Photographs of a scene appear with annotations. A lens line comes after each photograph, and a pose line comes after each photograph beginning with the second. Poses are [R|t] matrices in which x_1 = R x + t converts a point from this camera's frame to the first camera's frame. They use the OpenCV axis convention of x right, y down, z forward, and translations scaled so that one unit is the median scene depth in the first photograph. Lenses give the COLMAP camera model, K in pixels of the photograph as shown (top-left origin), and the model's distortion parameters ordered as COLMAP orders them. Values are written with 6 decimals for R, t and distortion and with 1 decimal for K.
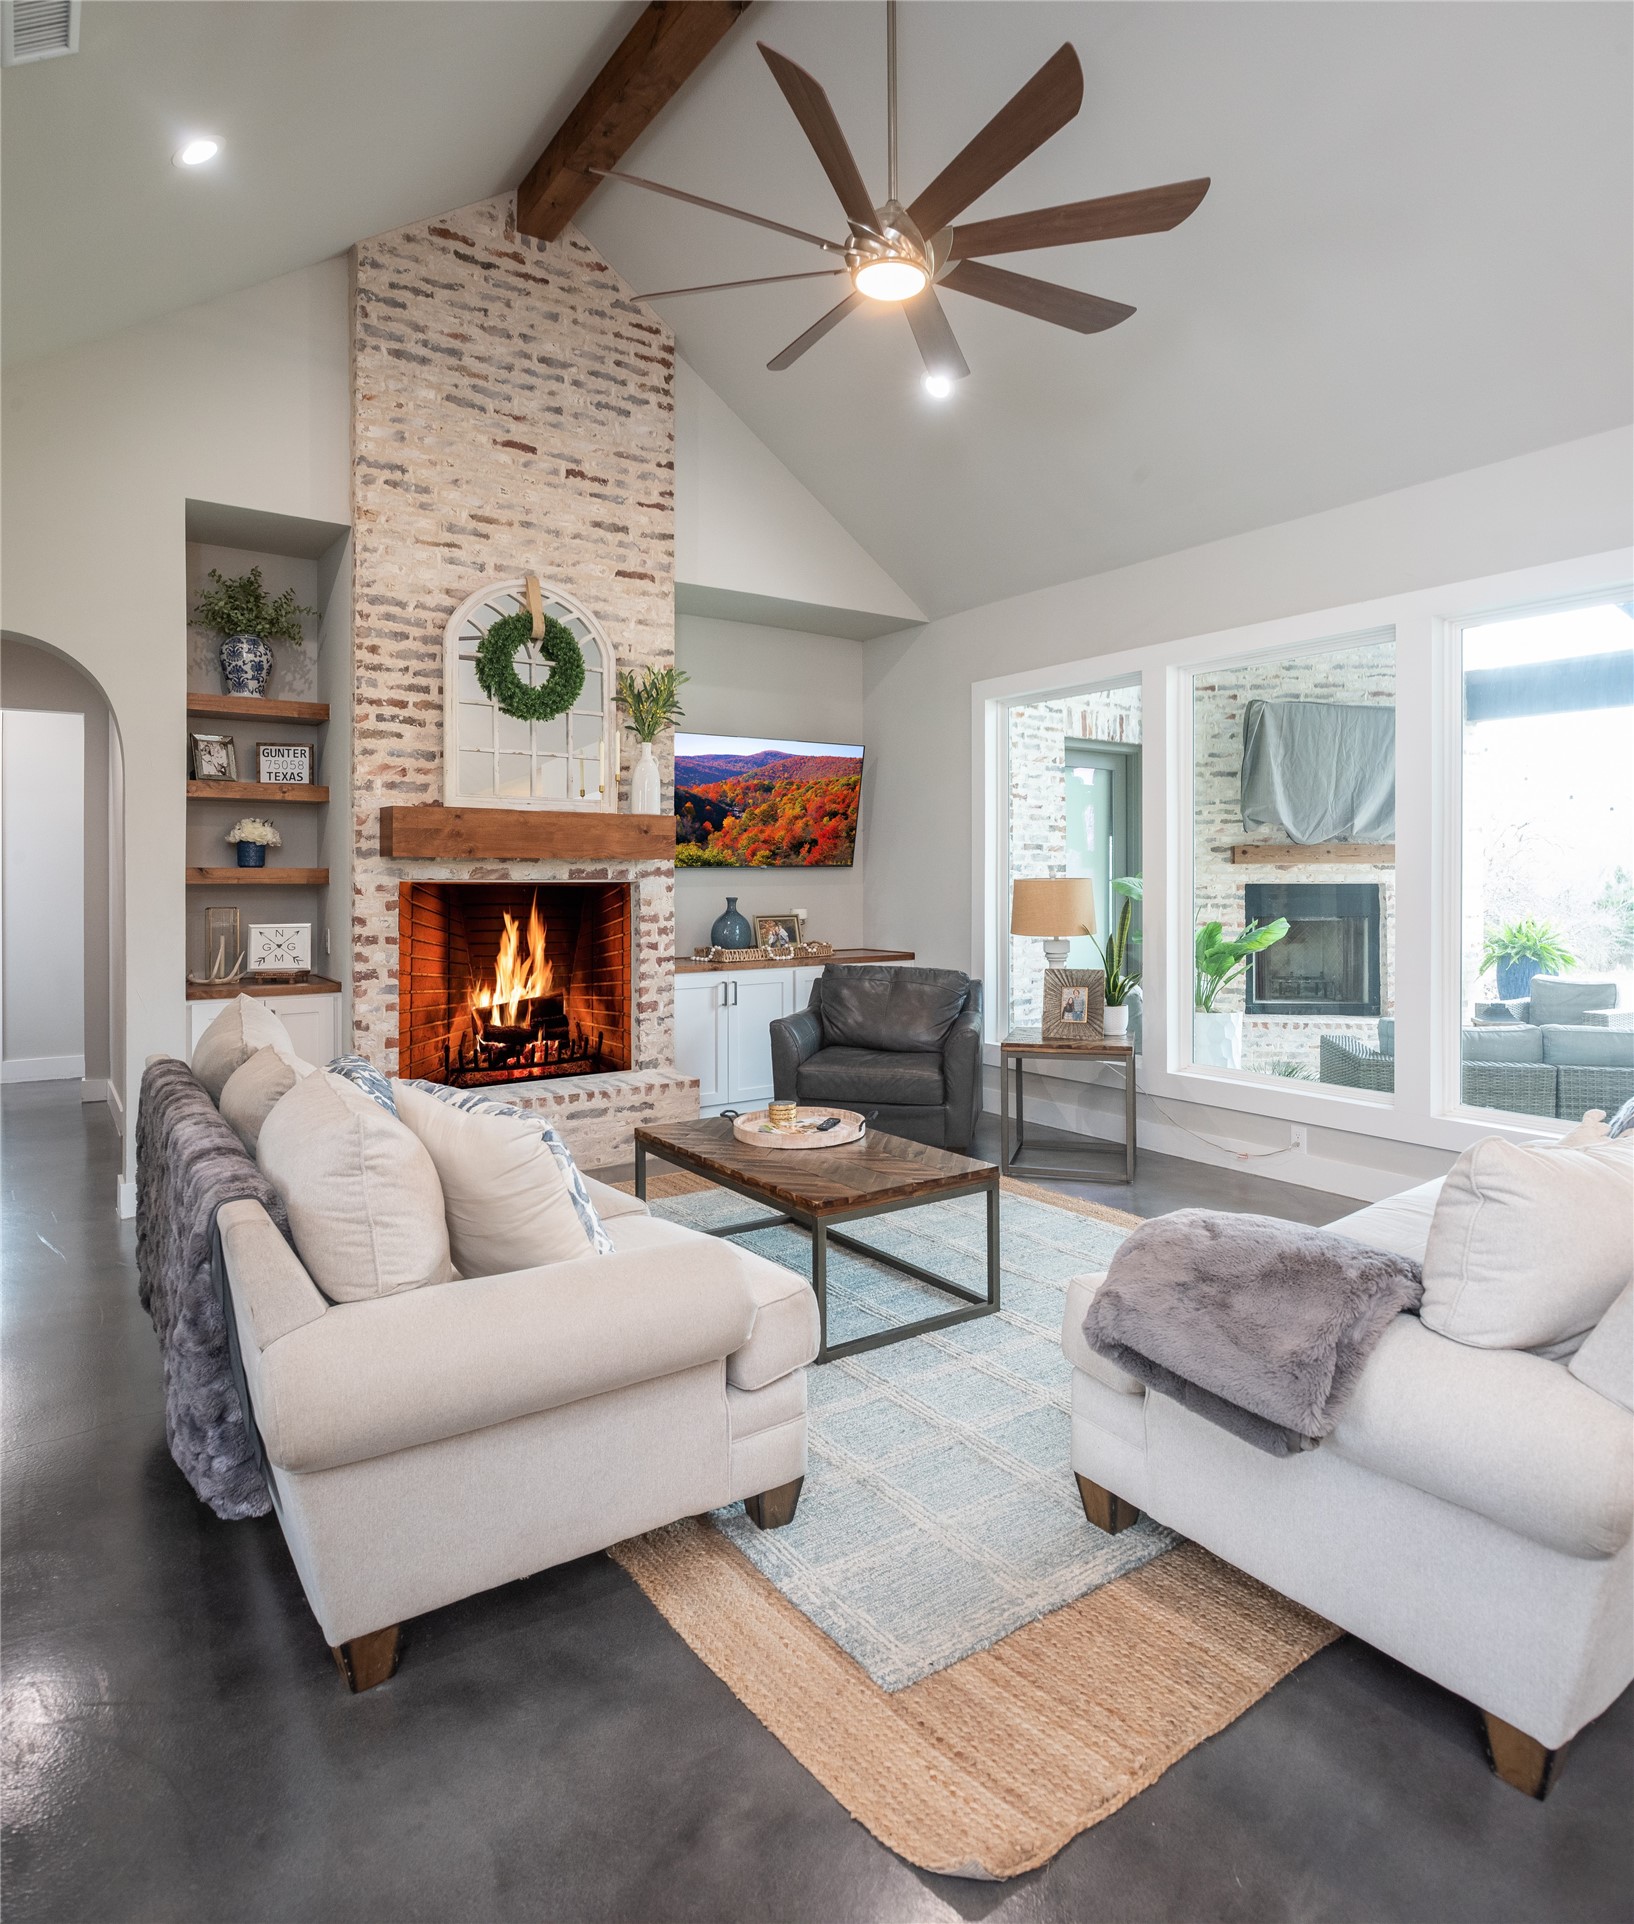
lens RADIAL K [[1137.4, 0, 831.2], [0, 1137.4, 869.6], [0, 0, 1]] dist [-0.005800, -0.005435]
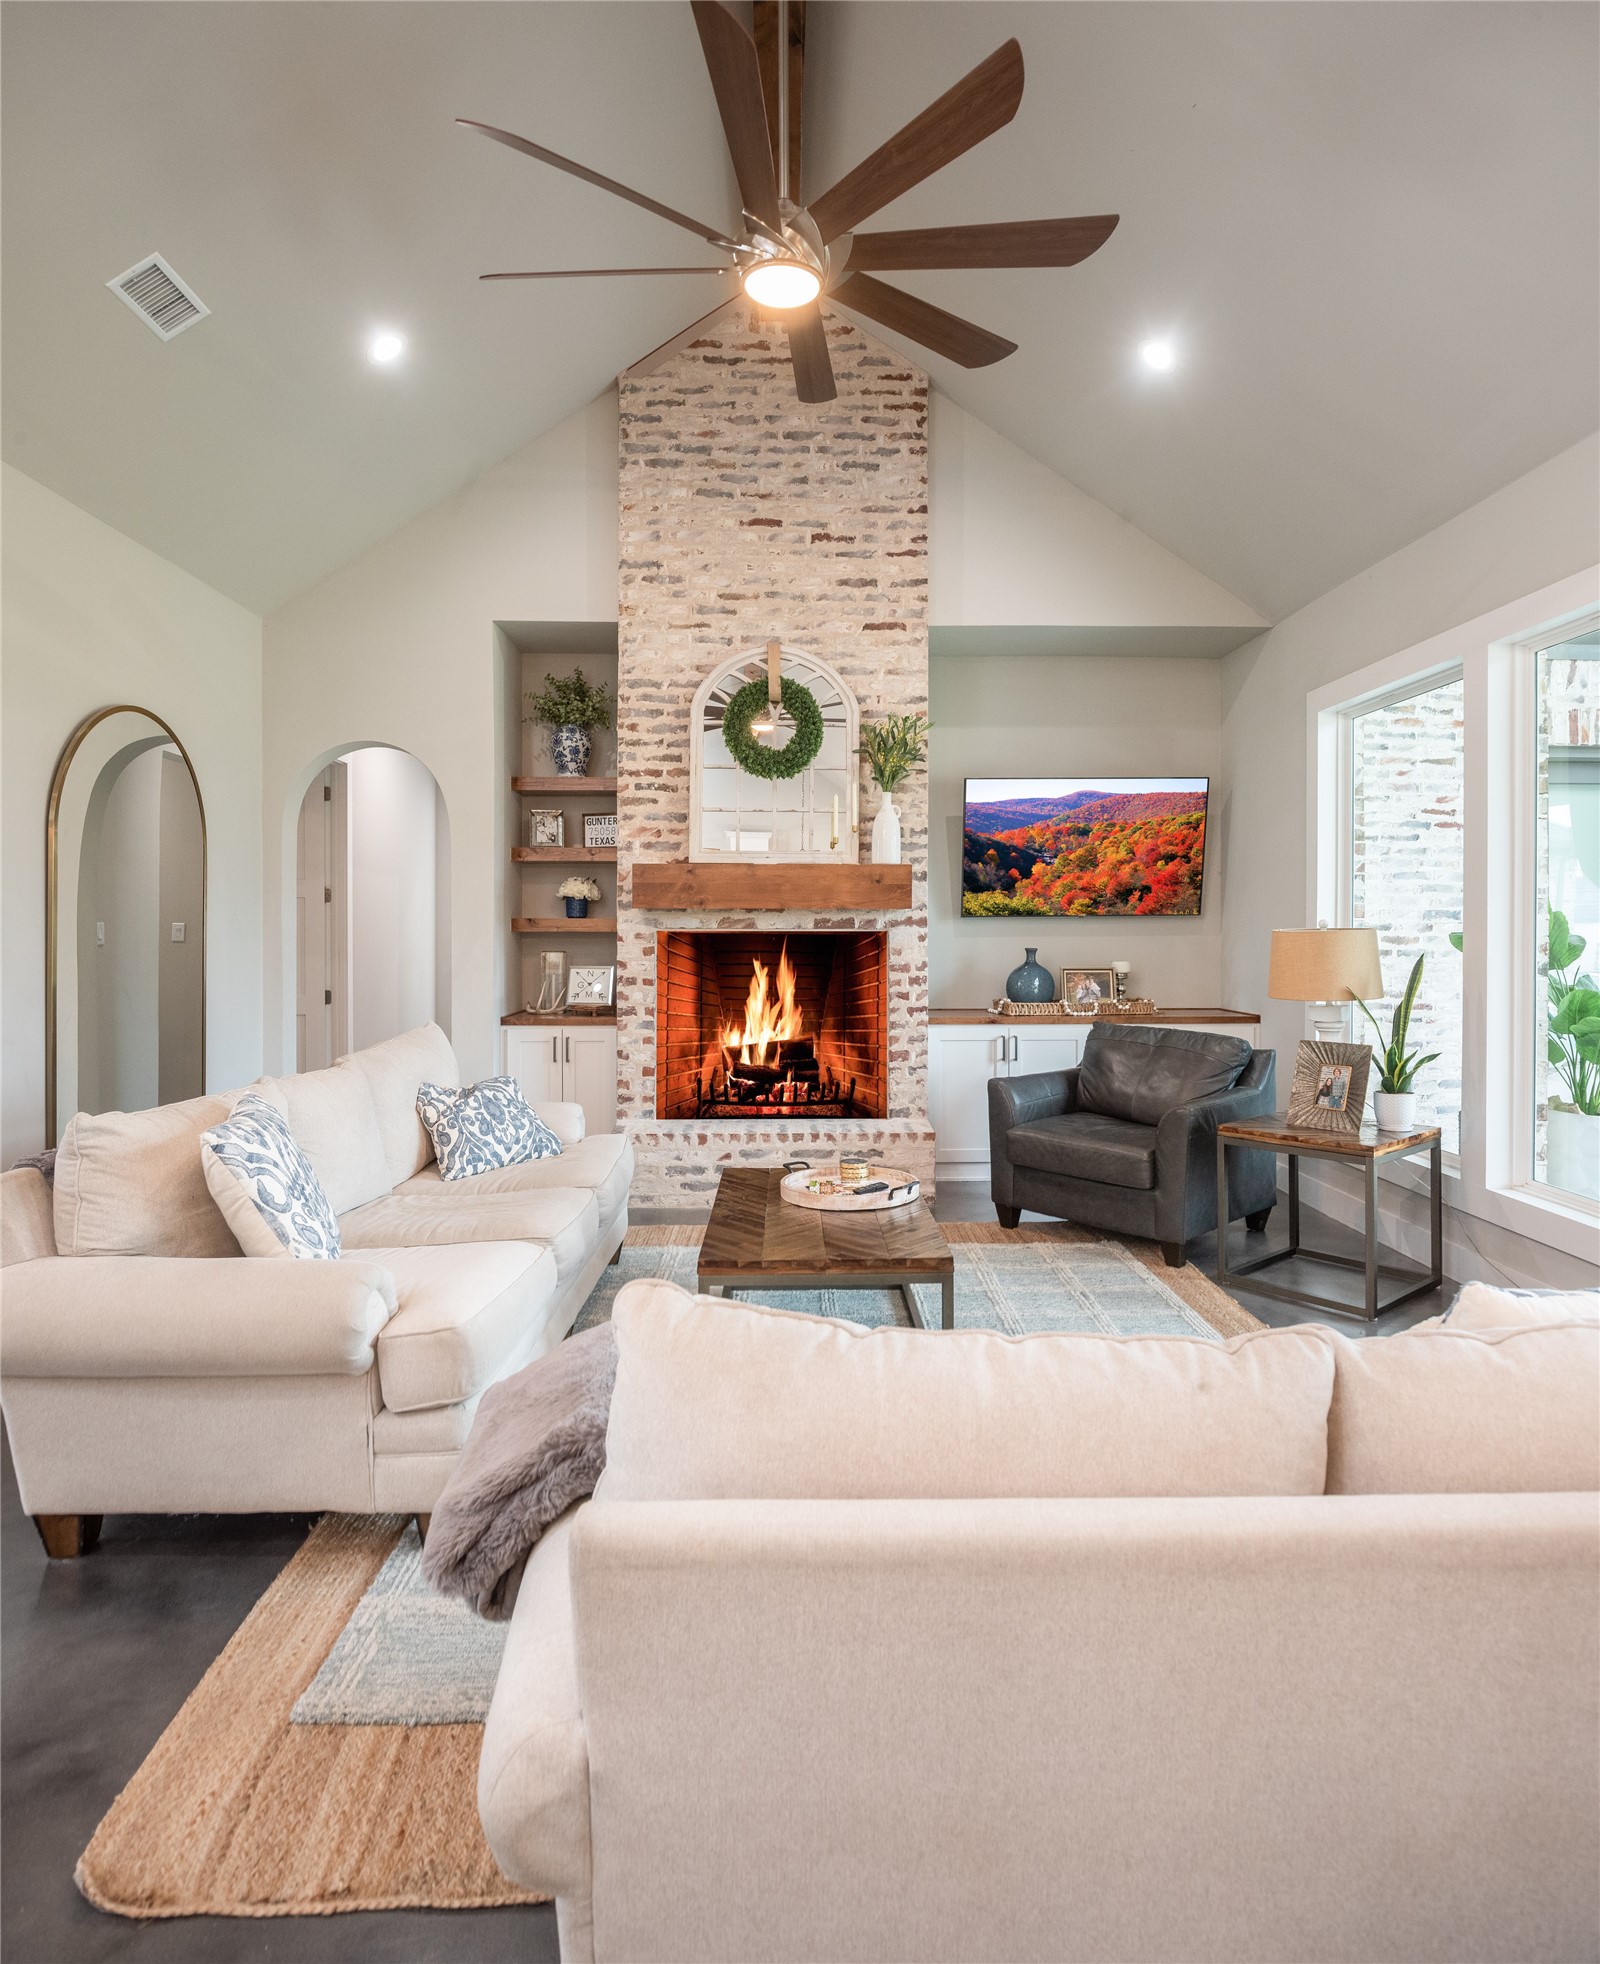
lens RADIAL K [[1119.4, 0, 816.0], [0, 1119.4, 929.9], [0, 0, 1]] dist [-0.014307, 0.001782]
pose [[0.833552, 0.003491, -0.552430, 0.348485], [0.002098, 0.999953, 0.009485, 0.000084], [0.552437, -0.009065, 0.833505, 0.149767]]
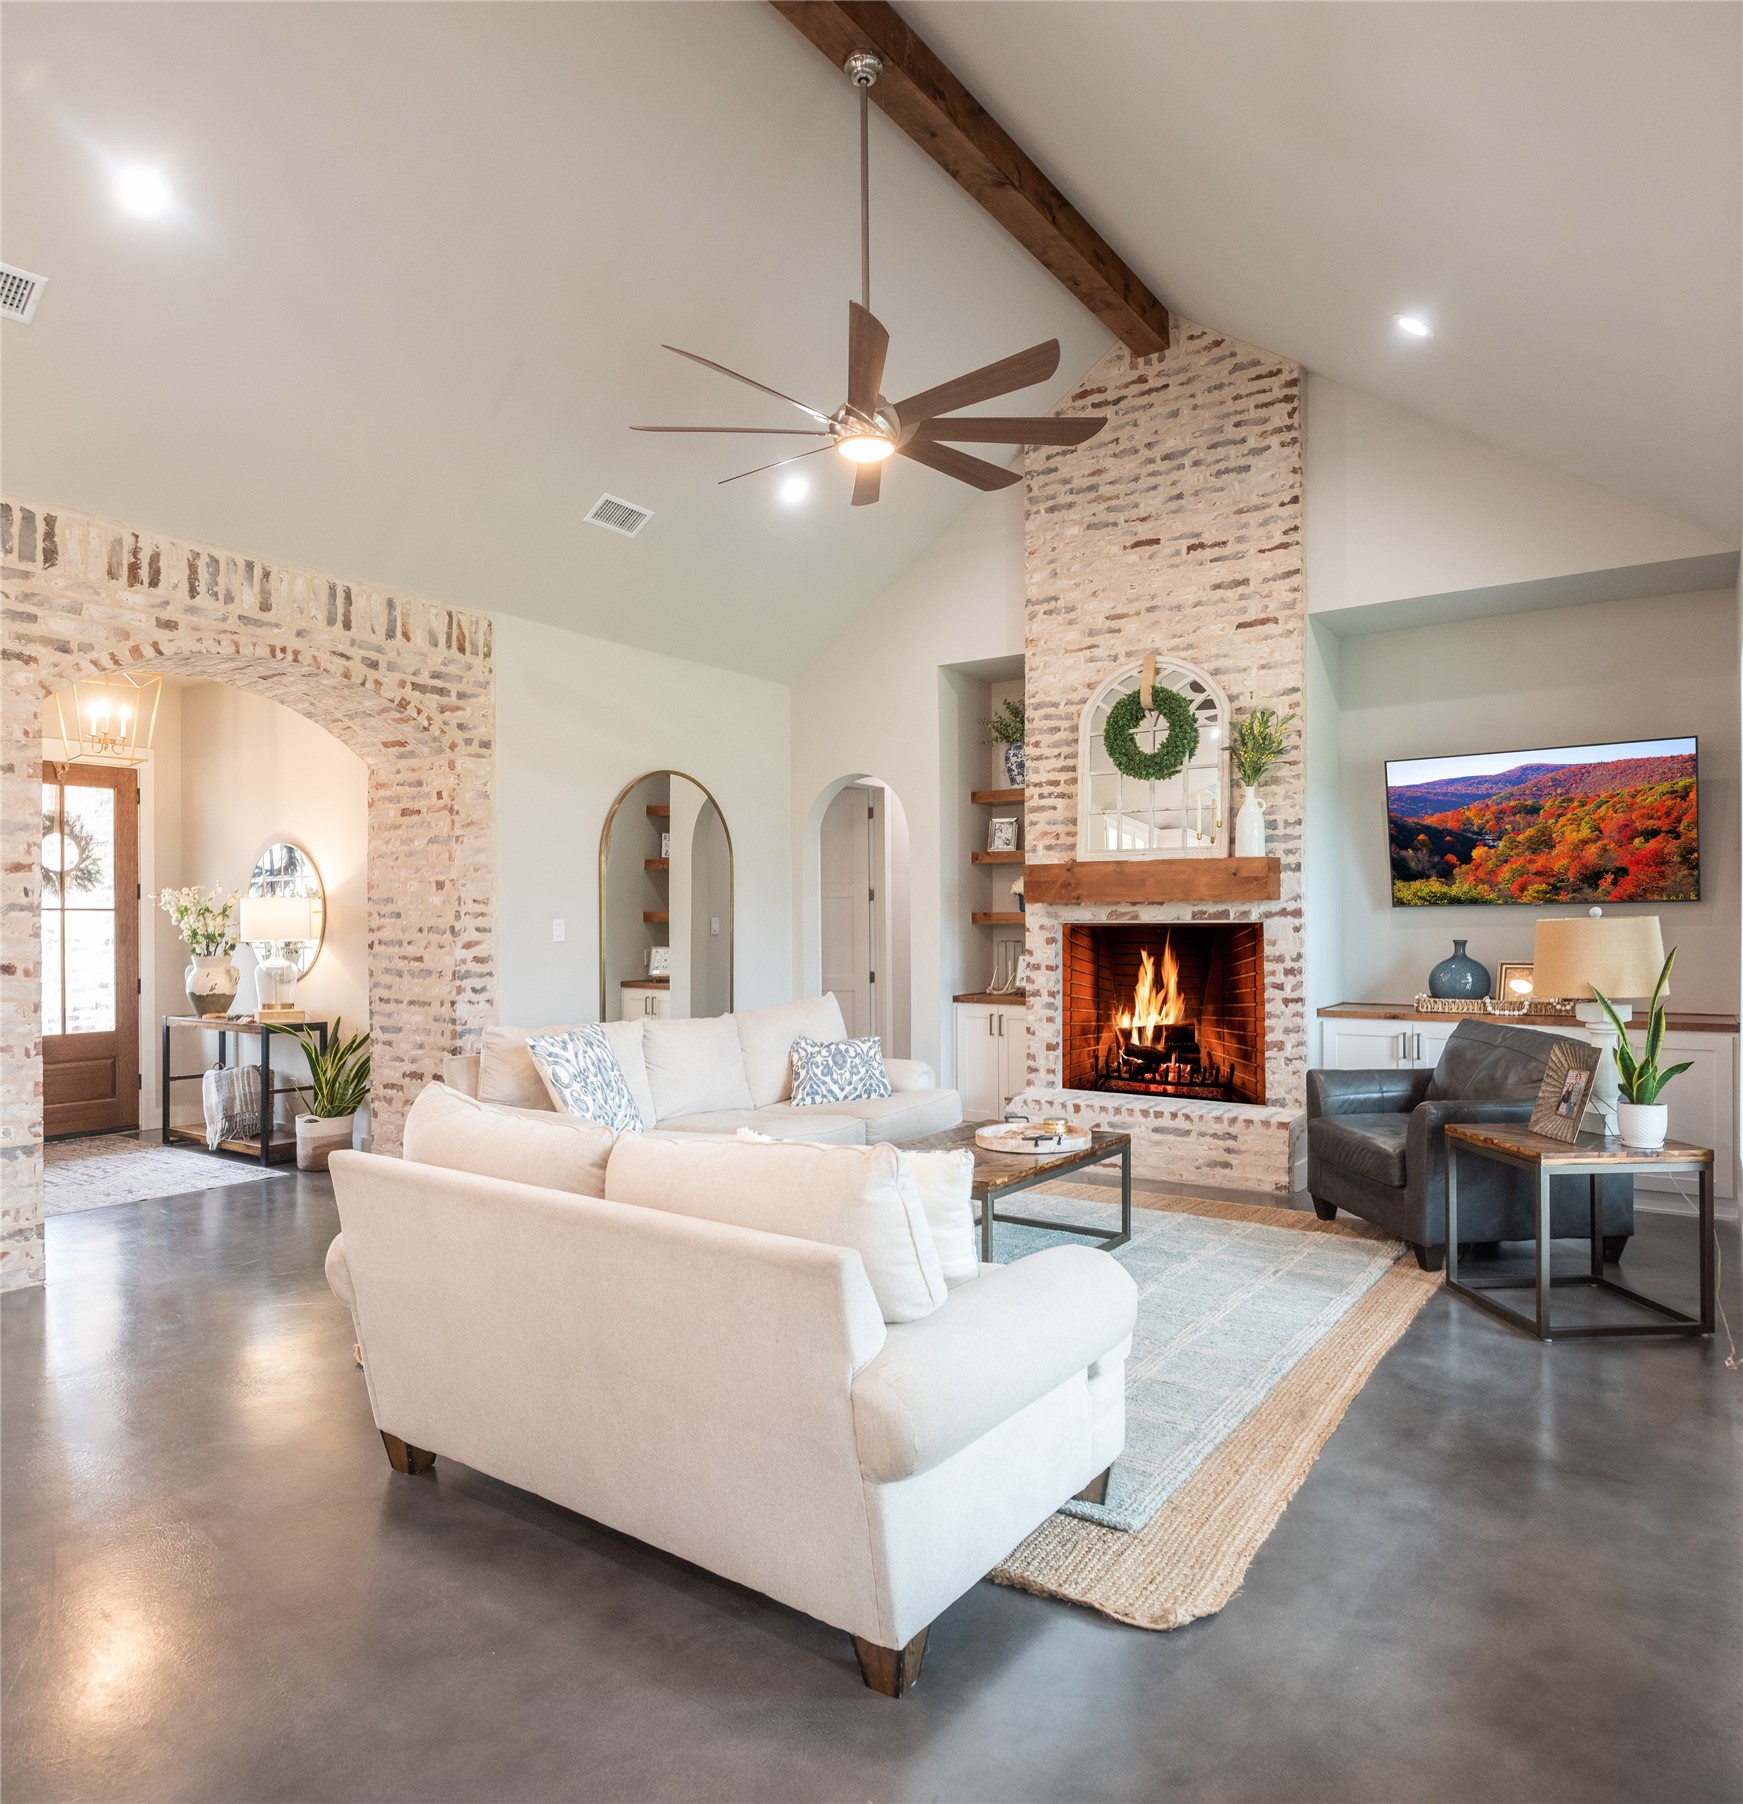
lens RADIAL K [[1225.3, 0, 890.7], [0, 1225.3, 920.1], [0, 0, 1]] dist [-0.014947, -0.001381]
pose [[0.343040, -0.000379, -0.939321, 0.804047], [0.011315, 0.999929, 0.003729, 0.001116], [0.939253, -0.011907, 0.343020, 0.332047]]
